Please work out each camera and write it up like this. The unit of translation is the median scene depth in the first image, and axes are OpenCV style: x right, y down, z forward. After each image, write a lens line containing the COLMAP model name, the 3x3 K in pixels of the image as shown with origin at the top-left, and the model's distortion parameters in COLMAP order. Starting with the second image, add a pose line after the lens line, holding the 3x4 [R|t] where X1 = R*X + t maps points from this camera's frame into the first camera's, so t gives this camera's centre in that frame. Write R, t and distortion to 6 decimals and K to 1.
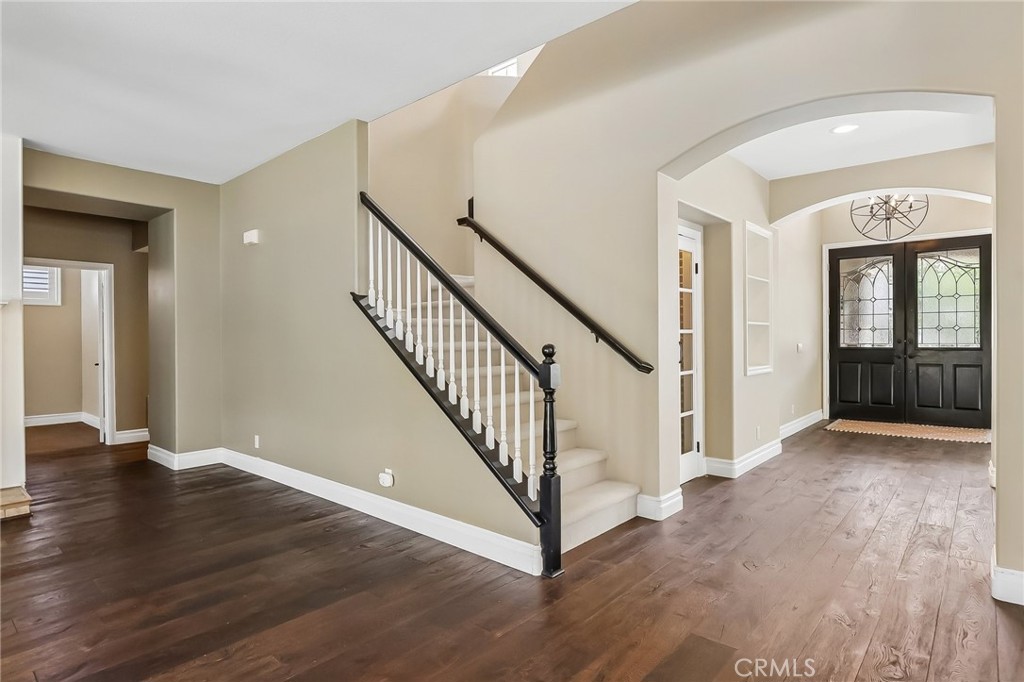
lens RADIAL K [[557.1, 0, 508.8], [0, 557.1, 339.9], [0, 0, 1]] dist [-0.018521, 0.000619]
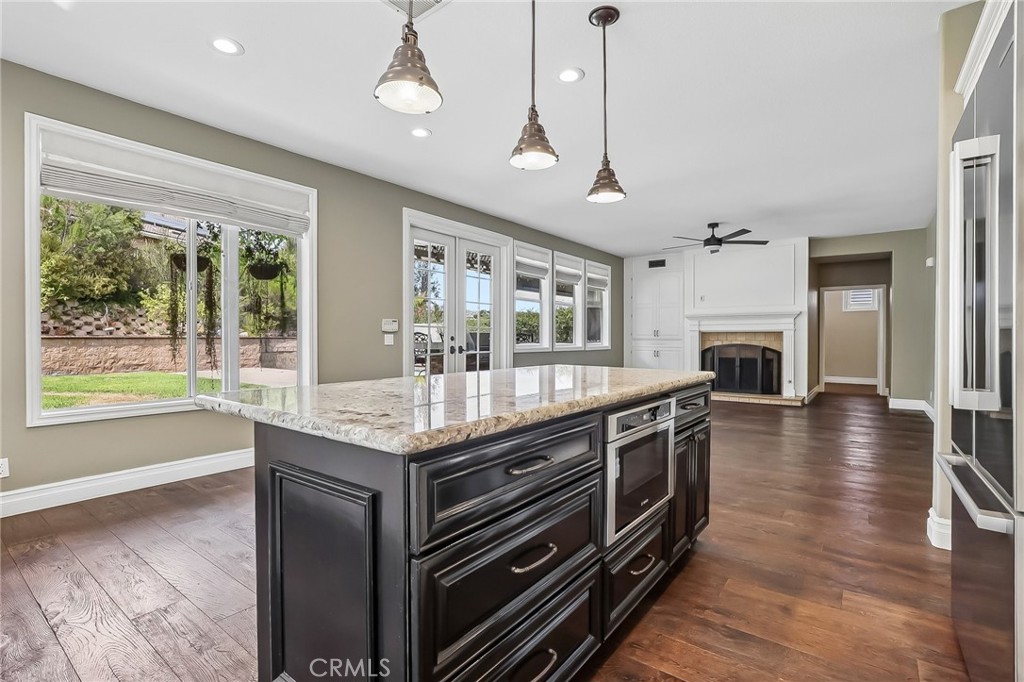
lens RADIAL K [[469.0, 0, 514.5], [0, 469.0, 340.6], [0, 0, 1]] dist [-0.000428, -0.000043]
pose [[0.063653, 0.014564, -0.997866, 0.955287], [-0.007236, 0.999874, 0.014131, 0.027006], [0.997946, 0.006321, 0.063751, -0.289310]]
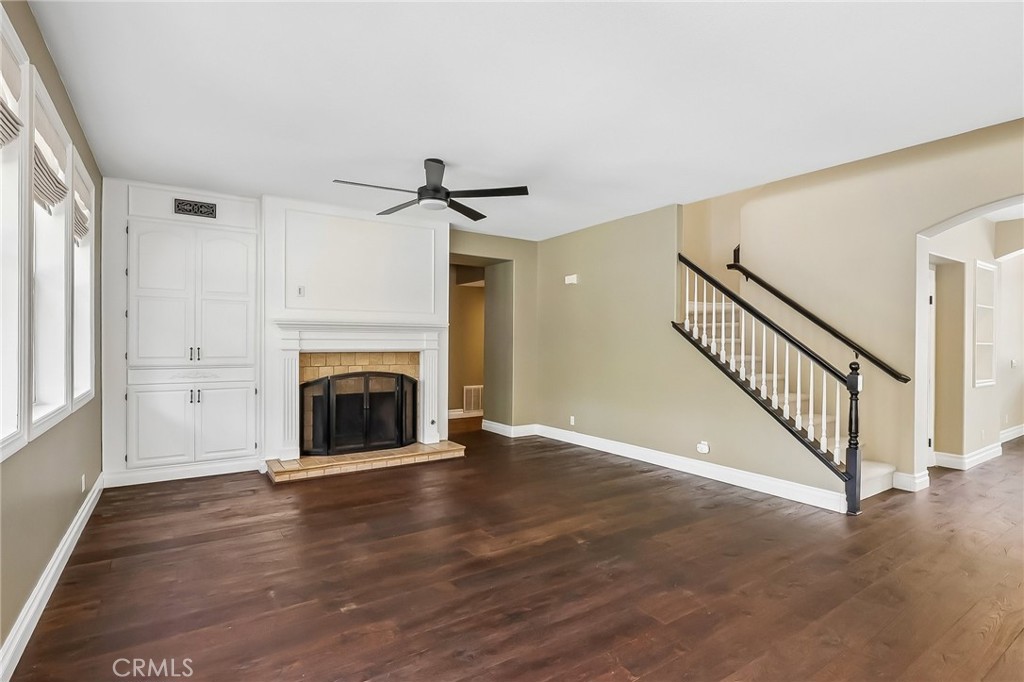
lens RADIAL K [[505.5, 0, 518.8], [0, 505.5, 344.3], [0, 0, 1]] dist [-0.012185, 0.000031]
pose [[0.967311, 0.015208, -0.253136, -0.336654], [-0.015283, 0.999882, 0.001669, -0.020476], [0.253132, 0.002254, 0.967429, -0.402275]]
